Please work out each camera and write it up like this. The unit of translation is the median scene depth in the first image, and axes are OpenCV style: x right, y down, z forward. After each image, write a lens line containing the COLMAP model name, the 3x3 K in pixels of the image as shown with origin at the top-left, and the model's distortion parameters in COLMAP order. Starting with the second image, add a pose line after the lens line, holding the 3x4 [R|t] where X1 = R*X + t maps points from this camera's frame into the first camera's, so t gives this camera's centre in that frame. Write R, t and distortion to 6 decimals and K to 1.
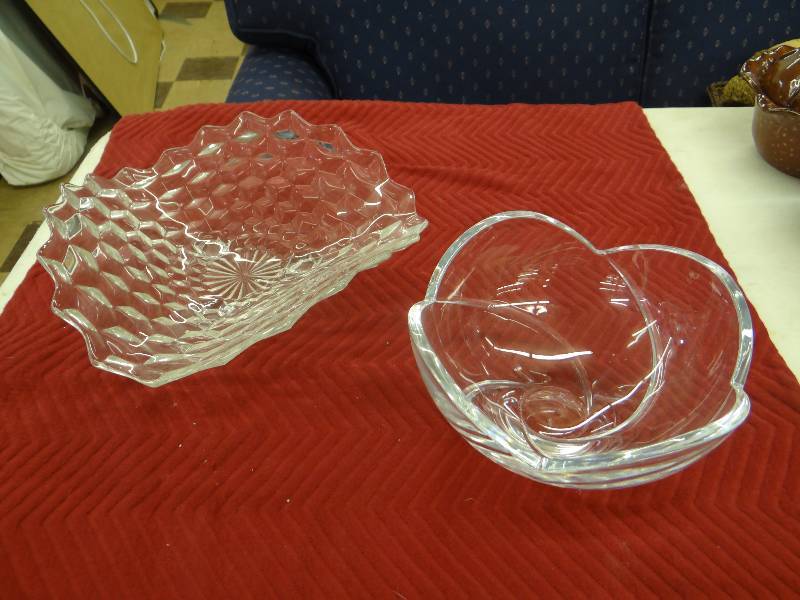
lens RADIAL K [[645.2, 0, 410.2], [0, 645.2, 302.9], [0, 0, 1]] dist [0.036717, -0.089589]
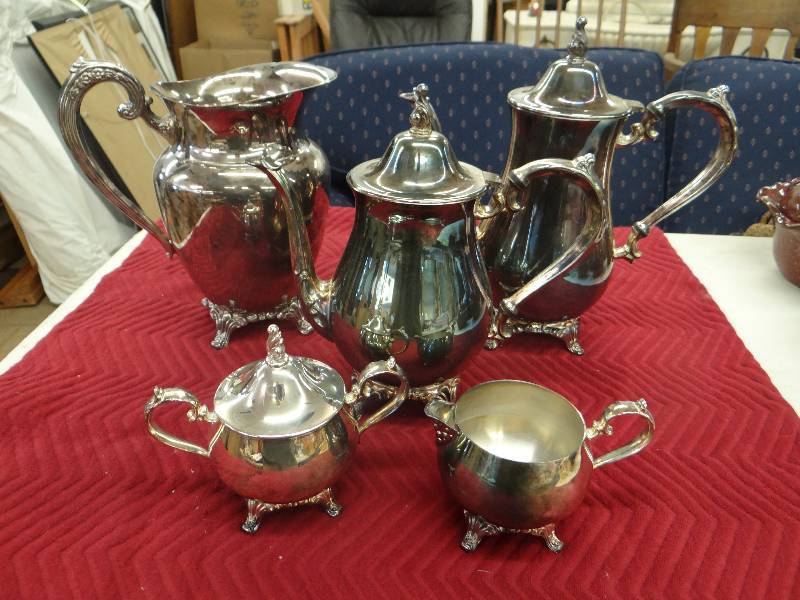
lens RADIAL K [[647.0, 0, 397.0], [0, 647.0, 302.6], [0, 0, 1]] dist [-0.000307, 0.007841]
pose [[0.996407, 0.058556, -0.061182, 0.007713], [-0.072185, 0.965038, -0.251976, 0.104820], [0.044289, 0.255487, 0.965798, 0.020842]]
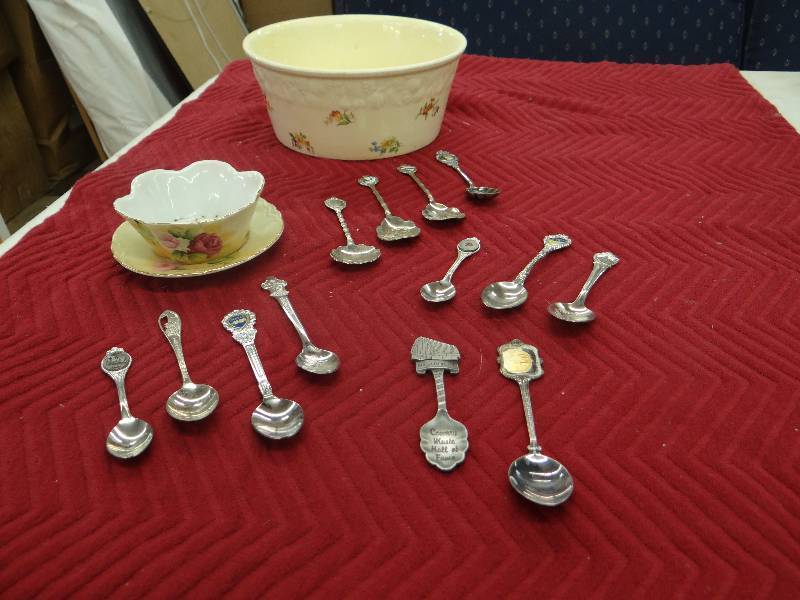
lens RADIAL K [[651.4, 0, 400.0], [0, 651.4, 300.0], [0, 0, 1]] dist [0.000741, 0.002894]
pose [[0.988105, 0.071008, -0.136403, 0.010189], [-0.091336, 0.984597, -0.149085, 0.273041], [0.123715, 0.159770, 0.979371, 0.005759]]
